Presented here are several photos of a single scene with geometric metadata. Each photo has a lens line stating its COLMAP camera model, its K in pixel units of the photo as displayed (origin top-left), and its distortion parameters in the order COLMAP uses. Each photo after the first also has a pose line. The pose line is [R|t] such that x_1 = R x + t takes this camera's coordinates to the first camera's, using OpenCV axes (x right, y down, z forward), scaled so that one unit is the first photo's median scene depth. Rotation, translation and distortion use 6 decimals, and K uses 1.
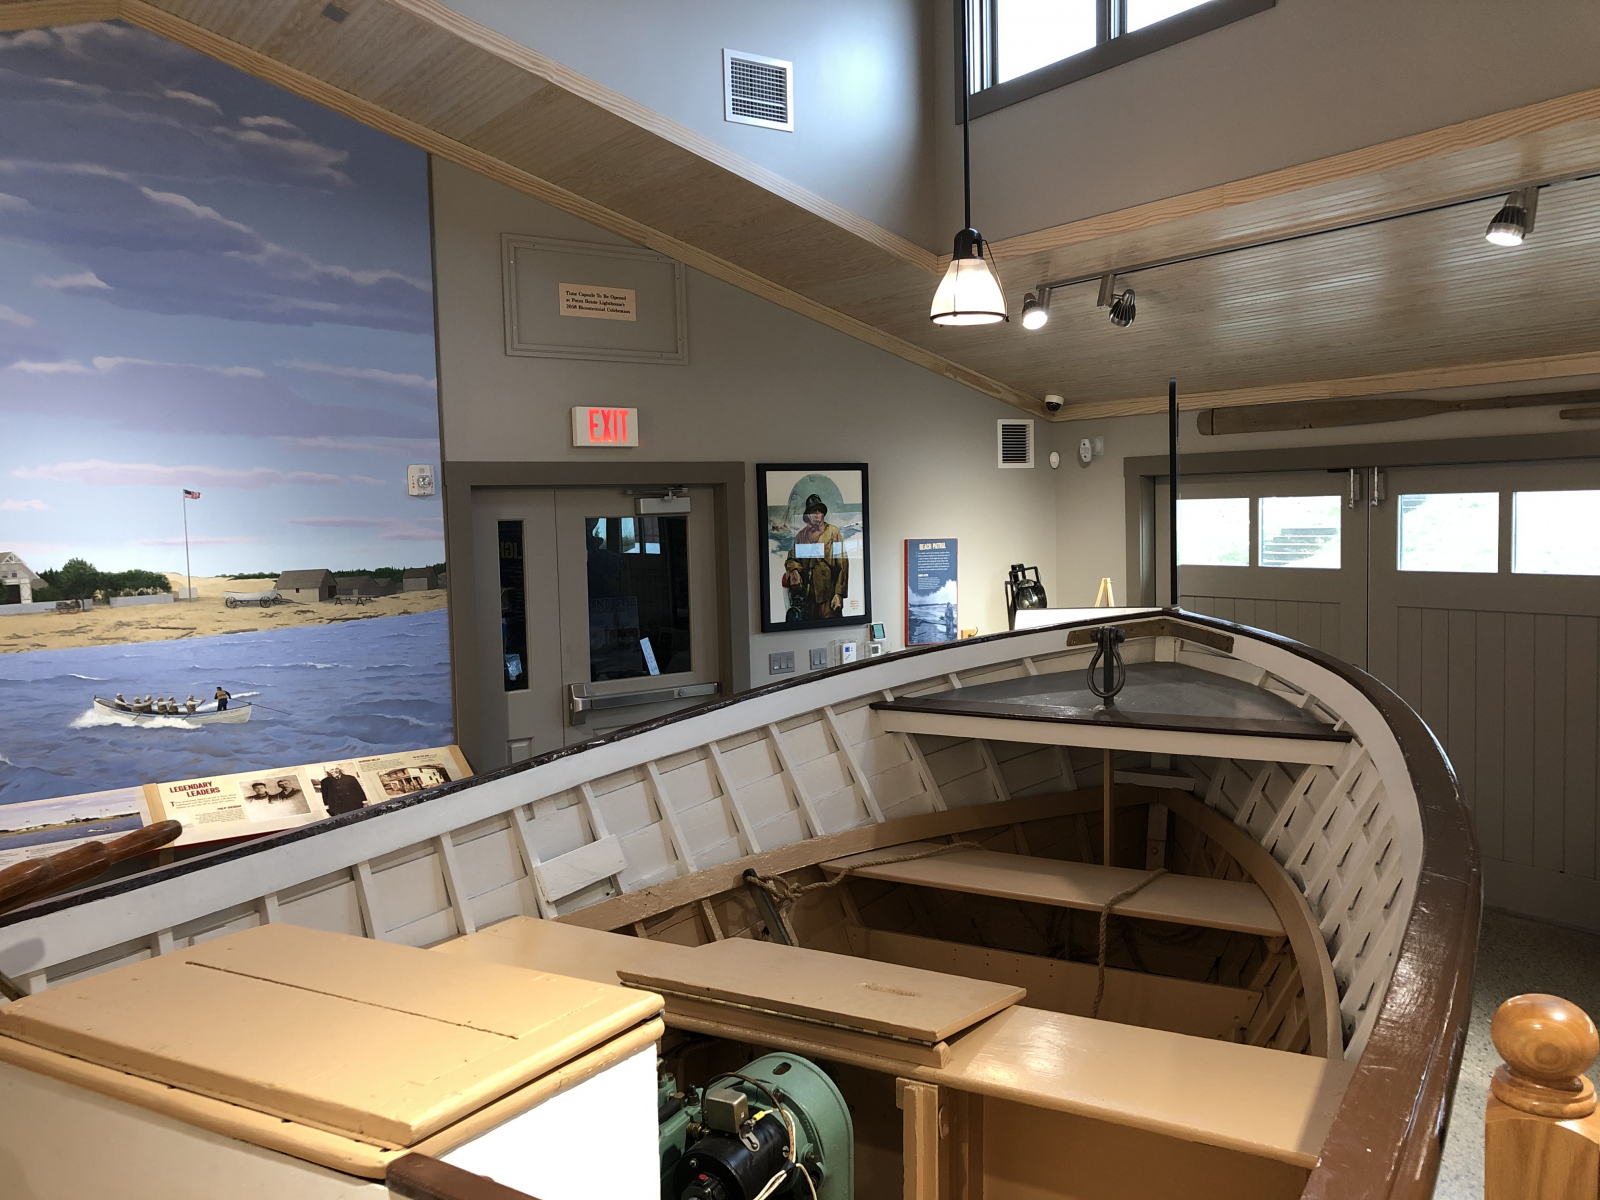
lens RADIAL K [[1303.8, 0, 800.0], [0, 1303.8, 600.0], [0, 0, 1]] dist [0.024277, -0.010151]
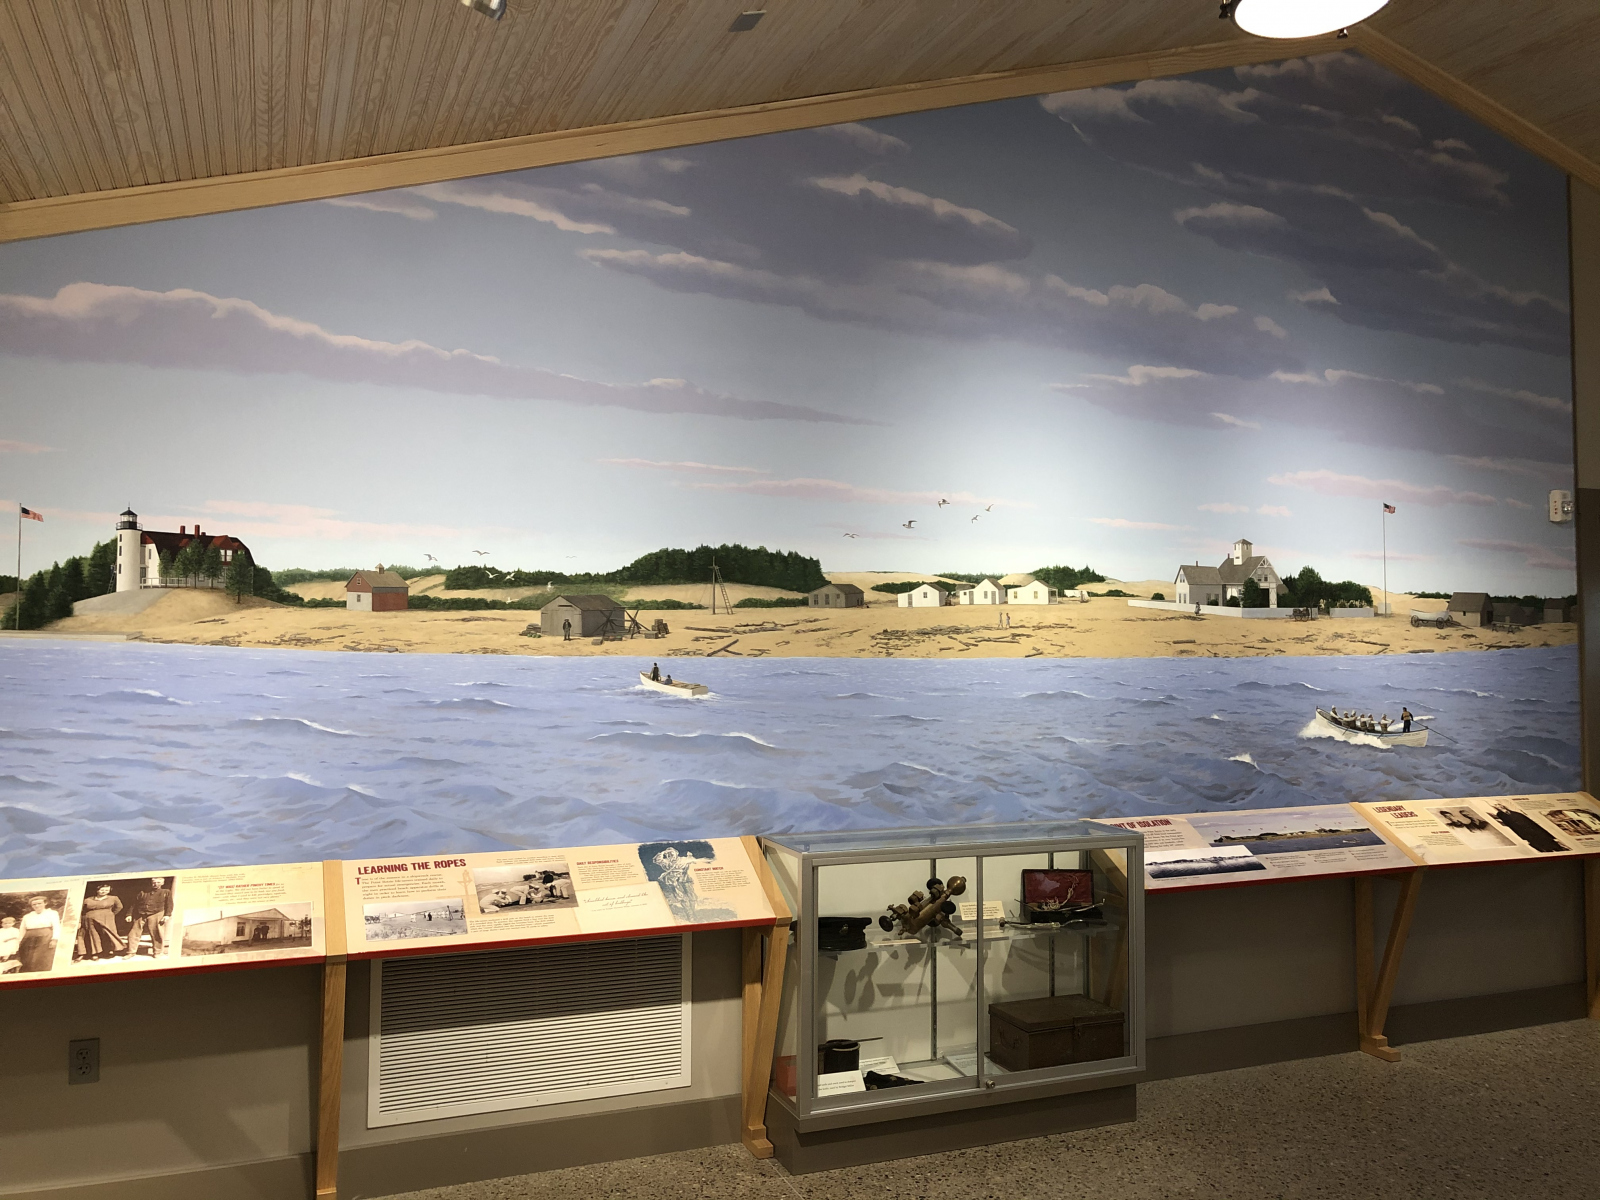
lens RADIAL K [[1303.8, 0, 800.0], [0, 1303.8, 600.0], [0, 0, 1]] dist [0.024277, -0.010151]
pose [[0.975361, 0.020829, -0.219629, -0.674621], [-0.044042, 0.993878, -0.101329, 0.106116], [0.216174, 0.108505, 0.970307, -0.043091]]
